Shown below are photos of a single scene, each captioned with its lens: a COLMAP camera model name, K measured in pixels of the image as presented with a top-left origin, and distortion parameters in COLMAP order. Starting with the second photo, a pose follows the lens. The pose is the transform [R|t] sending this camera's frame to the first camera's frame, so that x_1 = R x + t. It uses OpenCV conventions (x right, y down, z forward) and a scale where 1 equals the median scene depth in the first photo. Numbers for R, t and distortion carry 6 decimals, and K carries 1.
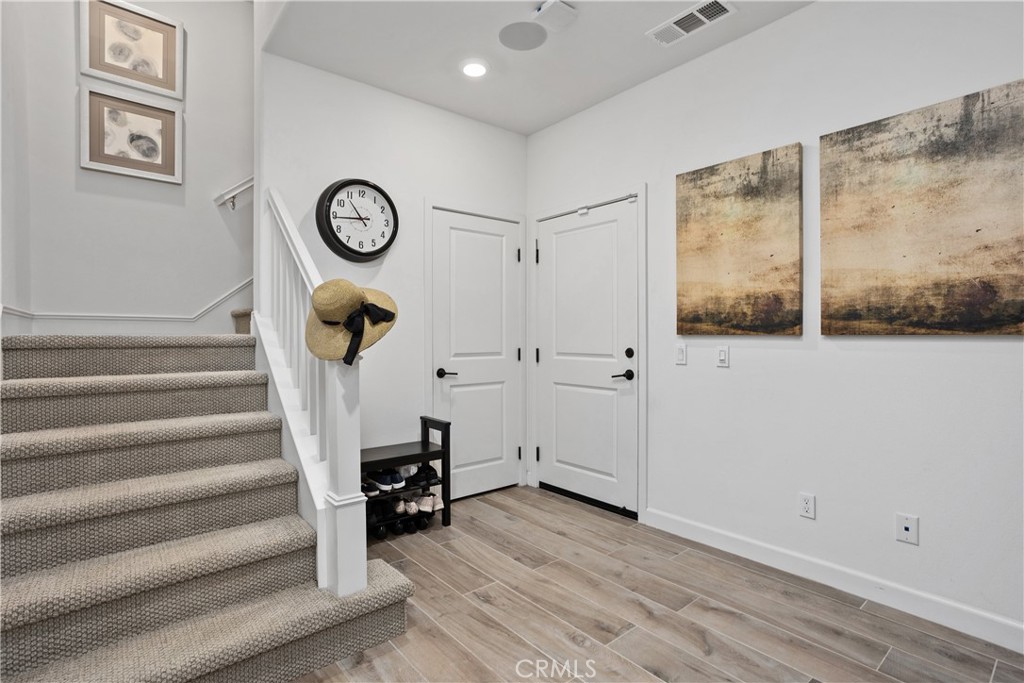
lens RADIAL K [[489.6, 0, 507.4], [0, 489.6, 336.5], [0, 0, 1]] dist [-0.056657, 0.033735]
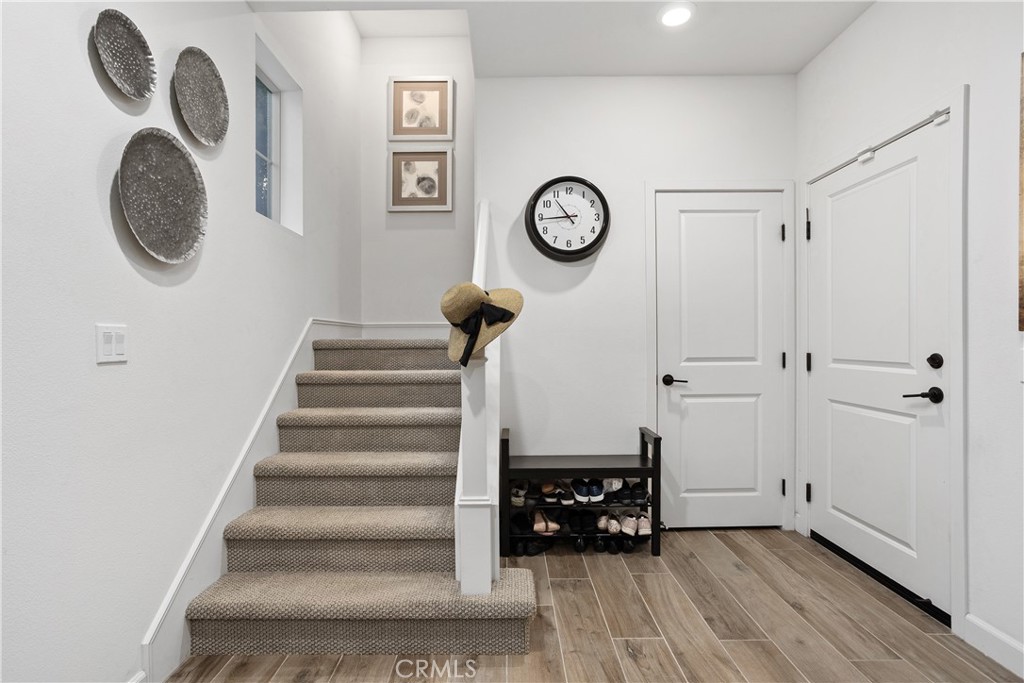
lens RADIAL K [[499.3, 0, 510.8], [0, 499.3, 343.4], [0, 0, 1]] dist [-0.061796, 0.036476]
pose [[0.772736, -0.001134, -0.634727, 0.244628], [0.006430, 0.999961, 0.006041, 0.003191], [0.634695, -0.008749, 0.772713, 0.164578]]
